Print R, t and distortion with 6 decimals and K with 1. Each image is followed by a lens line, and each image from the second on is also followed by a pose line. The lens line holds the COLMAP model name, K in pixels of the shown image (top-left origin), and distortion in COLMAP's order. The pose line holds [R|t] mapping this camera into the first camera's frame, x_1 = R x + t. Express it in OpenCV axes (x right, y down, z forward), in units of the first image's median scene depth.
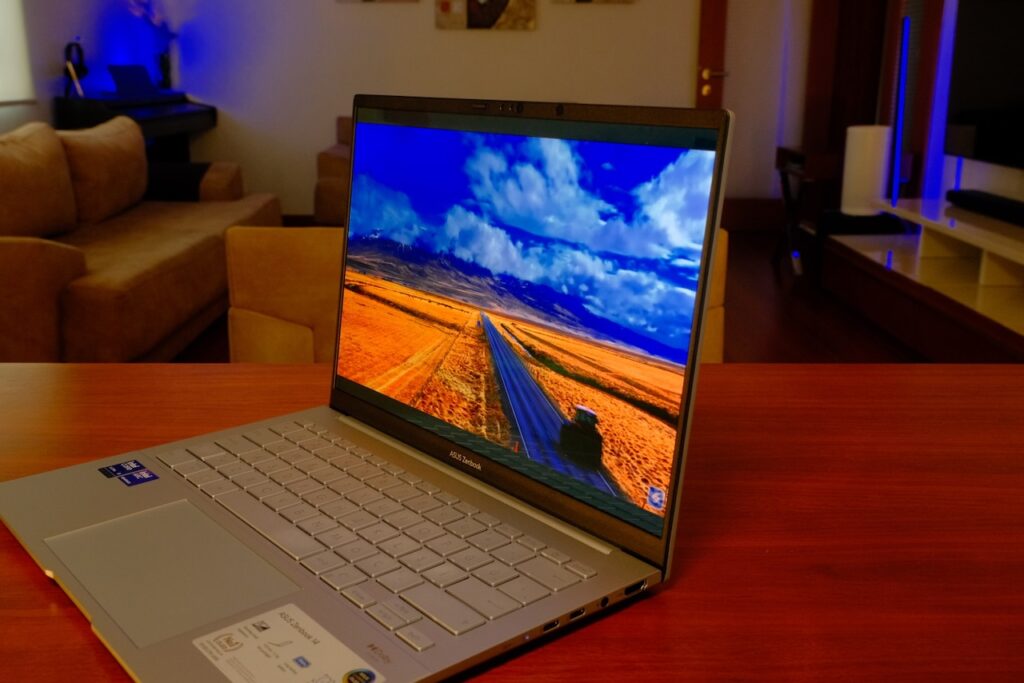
lens RADIAL K [[1019.5, 0, 505.8], [0, 1019.5, 341.4], [0, 0, 1]] dist [0.029342, 0.000000]
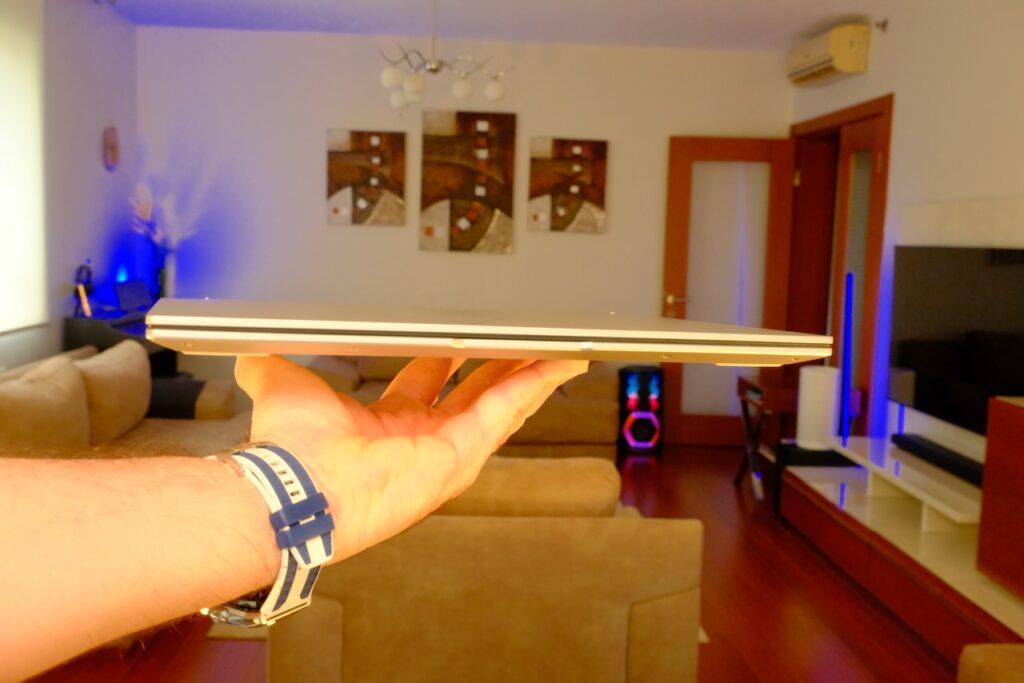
lens RADIAL K [[1054.6, 0, 504.7], [0, 1054.6, 337.2], [0, 0, 1]] dist [-0.005383, 0.000000]
pose [[0.998693, 0.027816, 0.042887, -0.028242], [-0.020659, 0.987048, -0.159092, -0.050668], [-0.046757, 0.157998, 0.986332, -0.090686]]
